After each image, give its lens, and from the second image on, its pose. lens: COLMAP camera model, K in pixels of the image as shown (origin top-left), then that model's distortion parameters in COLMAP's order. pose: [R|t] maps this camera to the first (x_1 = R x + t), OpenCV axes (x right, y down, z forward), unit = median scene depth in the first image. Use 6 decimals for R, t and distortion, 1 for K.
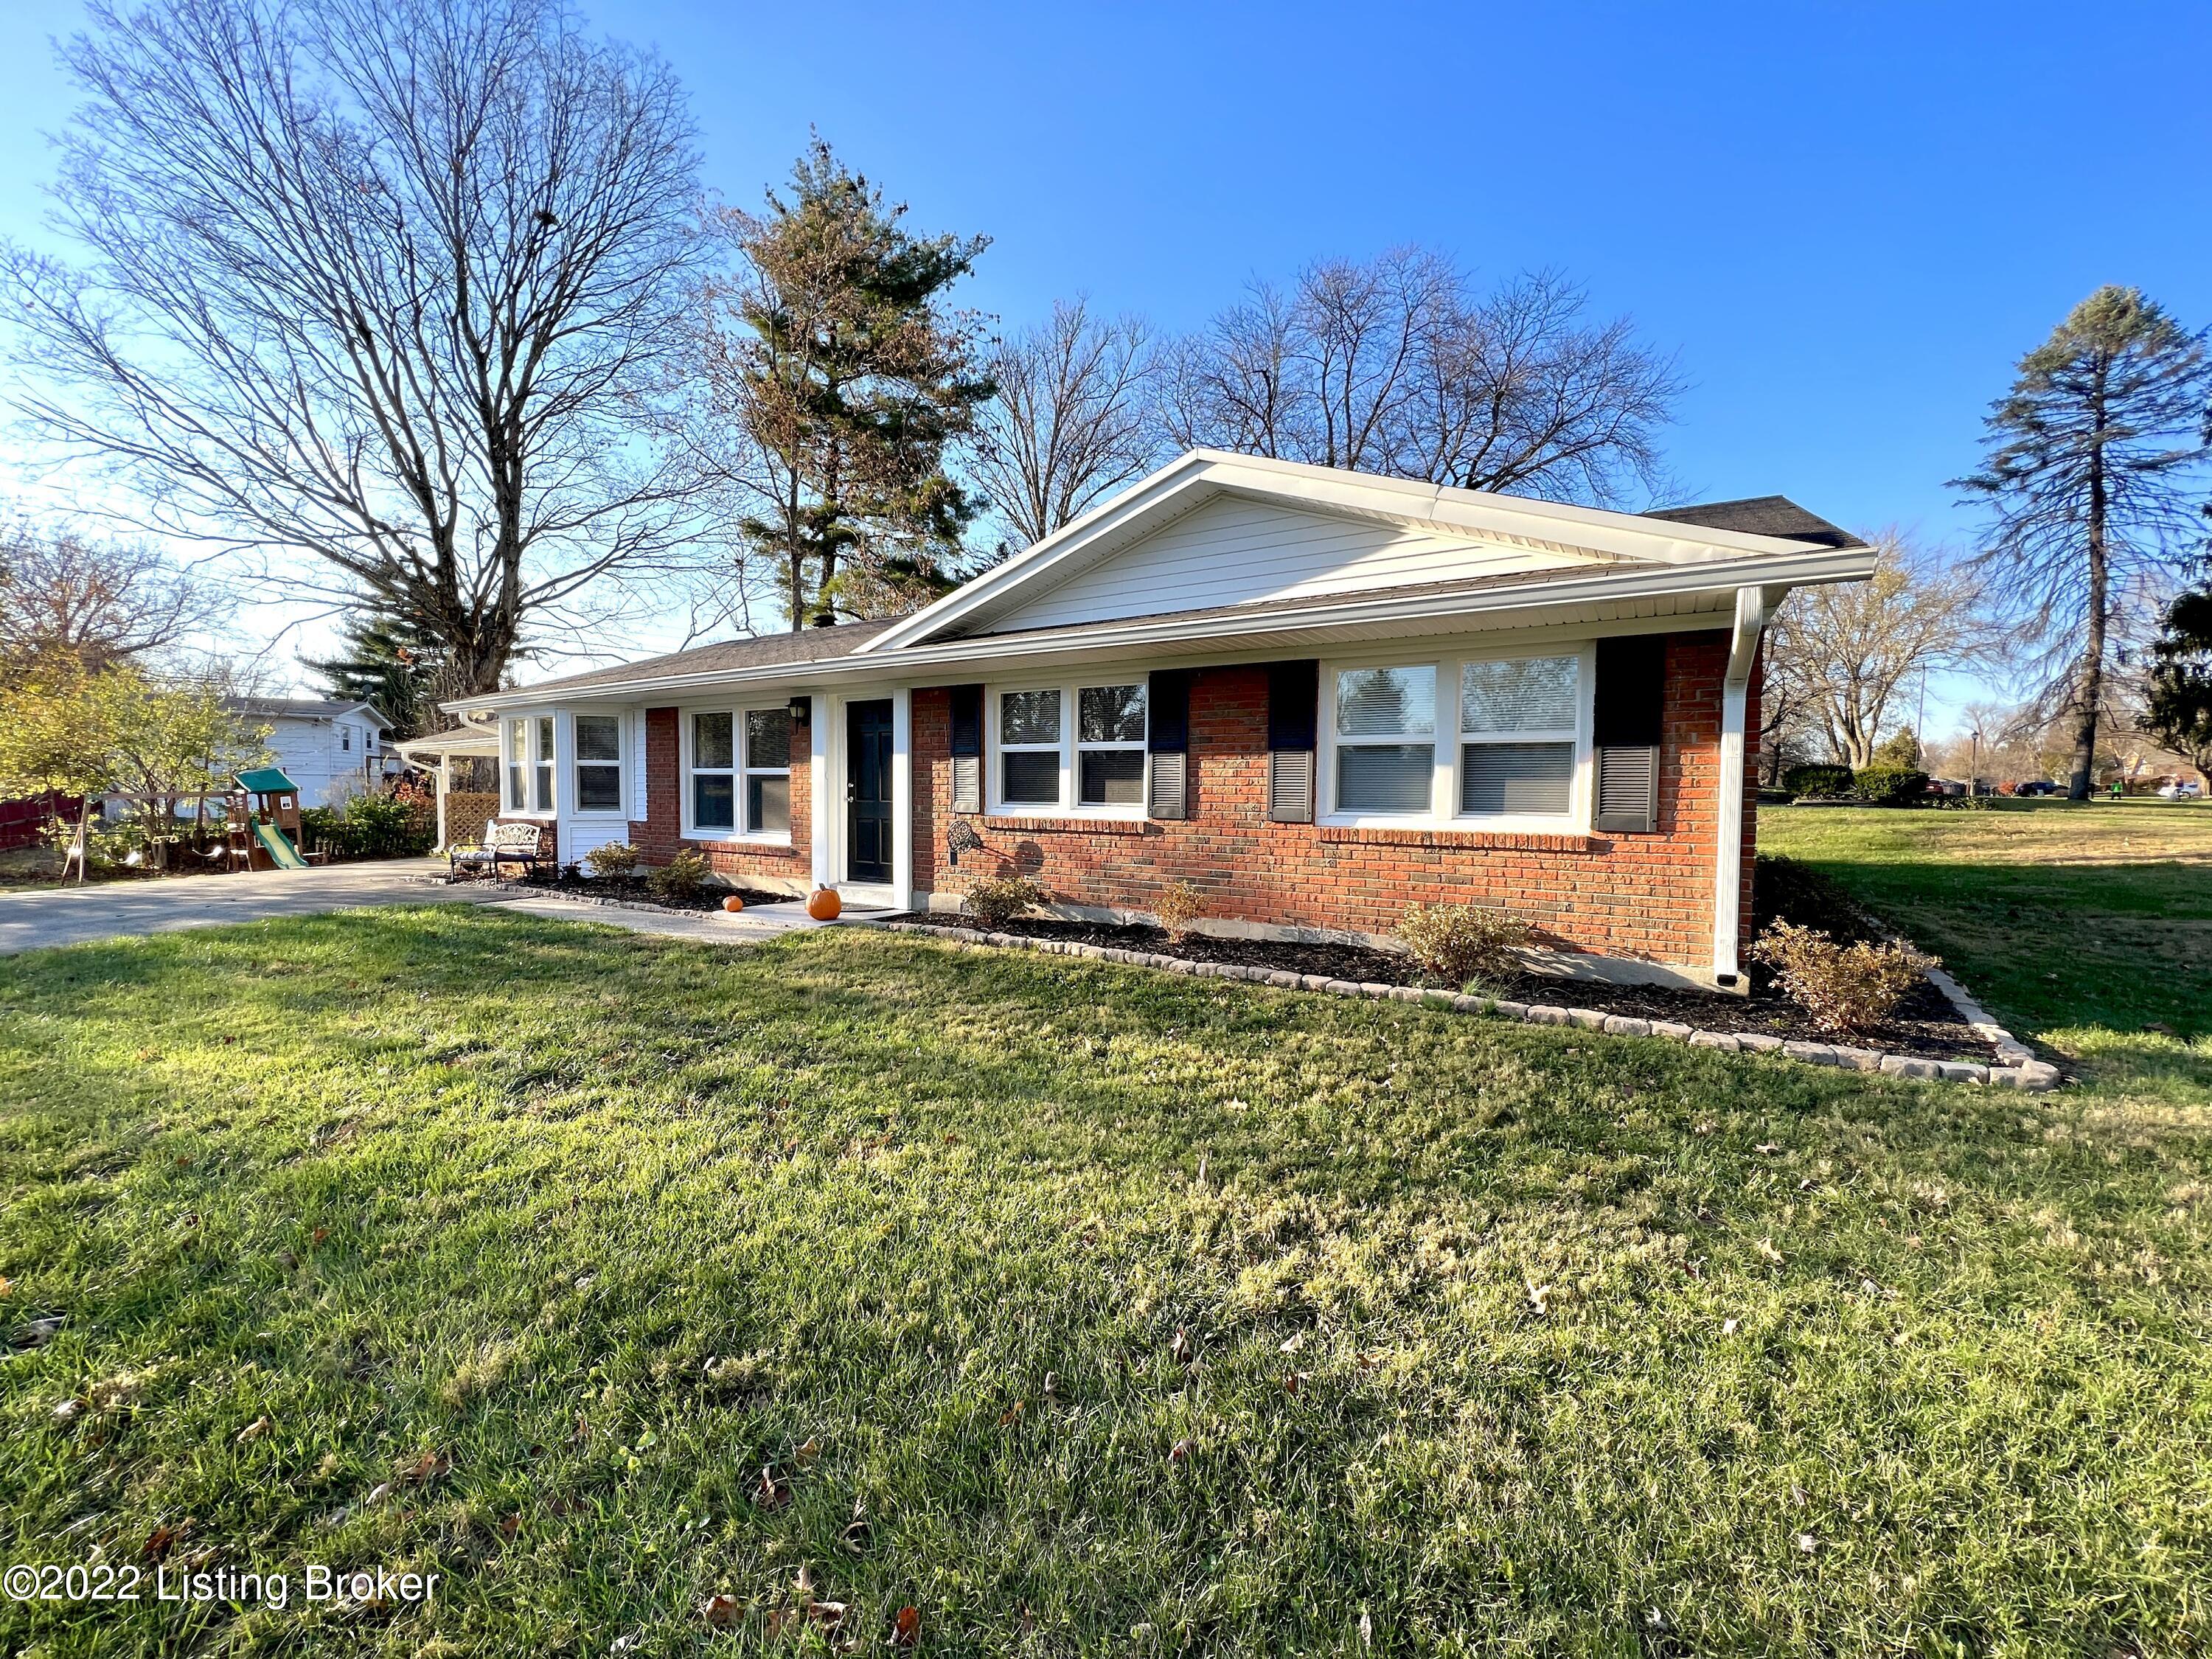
lens RADIAL K [[881.5, 0, 1100.2], [0, 881.5, 830.3], [0, 0, 1]] dist [-0.004342, -0.000112]
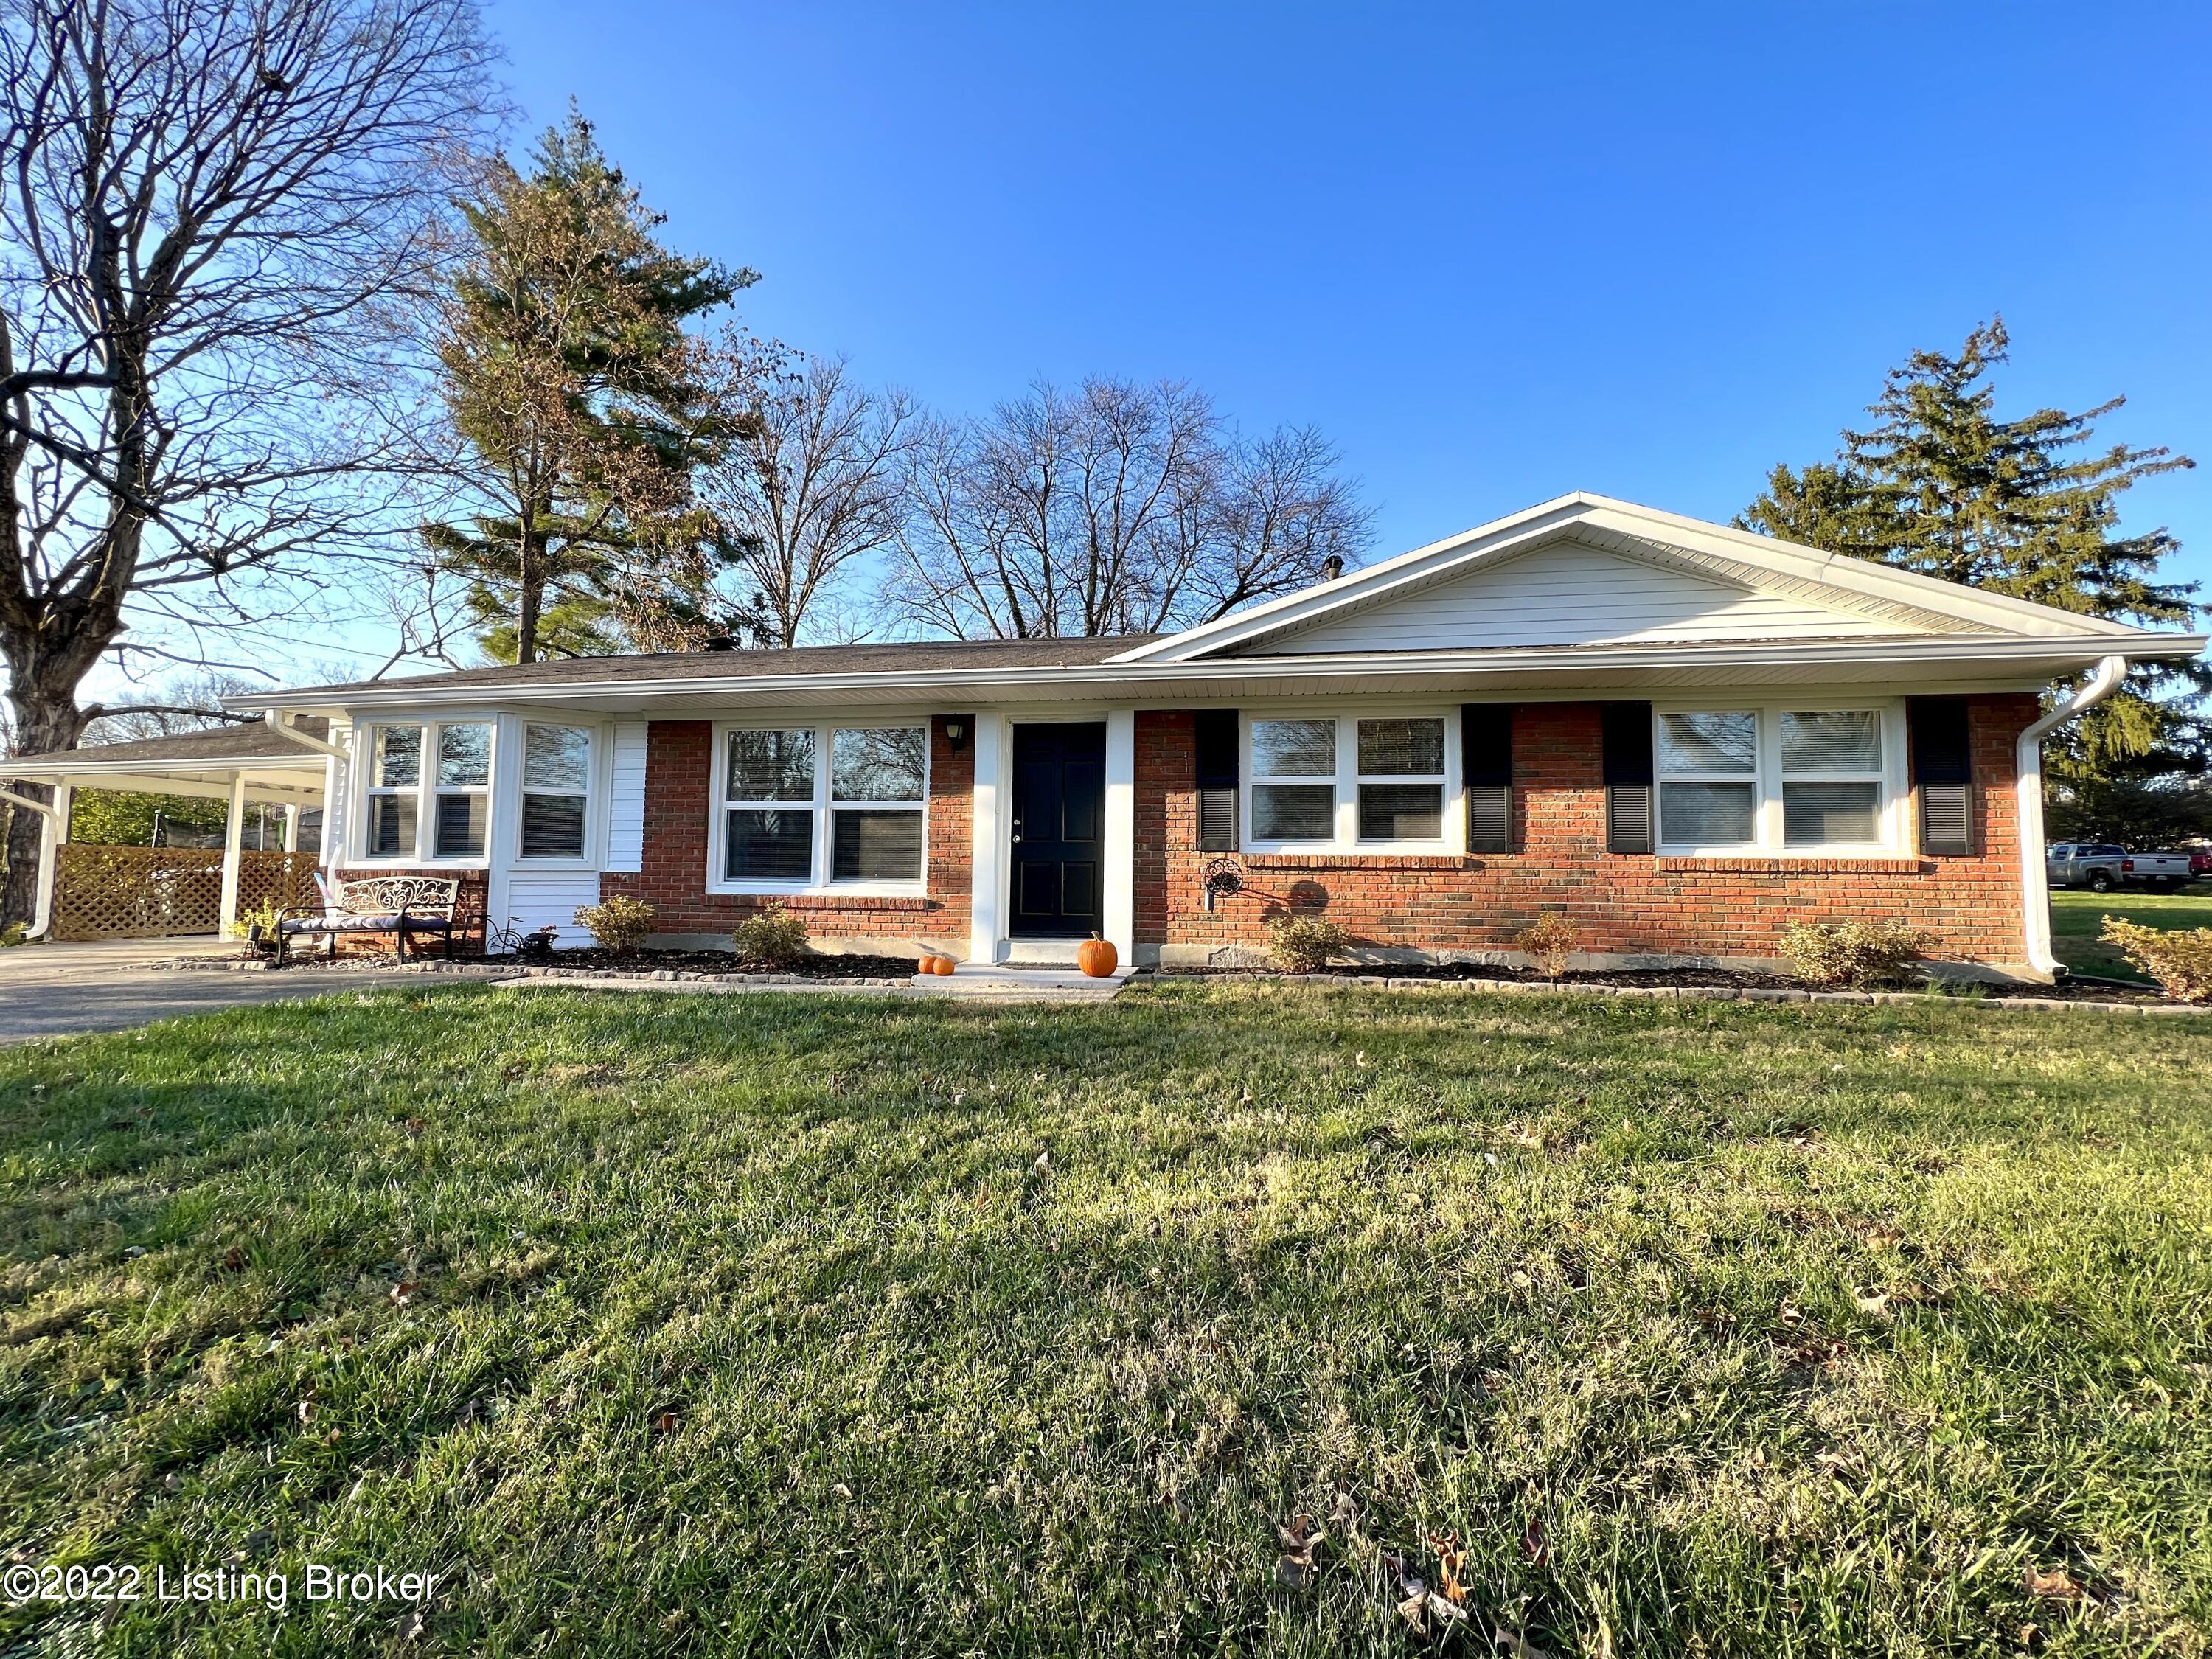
lens RADIAL K [[881.5, 0, 1106.0], [0, 881.5, 832.6], [0, 0, 1]] dist [-0.004342, -0.000112]
pose [[0.919248, 0.023132, 0.393000, -0.628295], [0.014878, 0.995518, -0.093397, 0.044645], [-0.393399, 0.091702, 0.914783, 0.238199]]
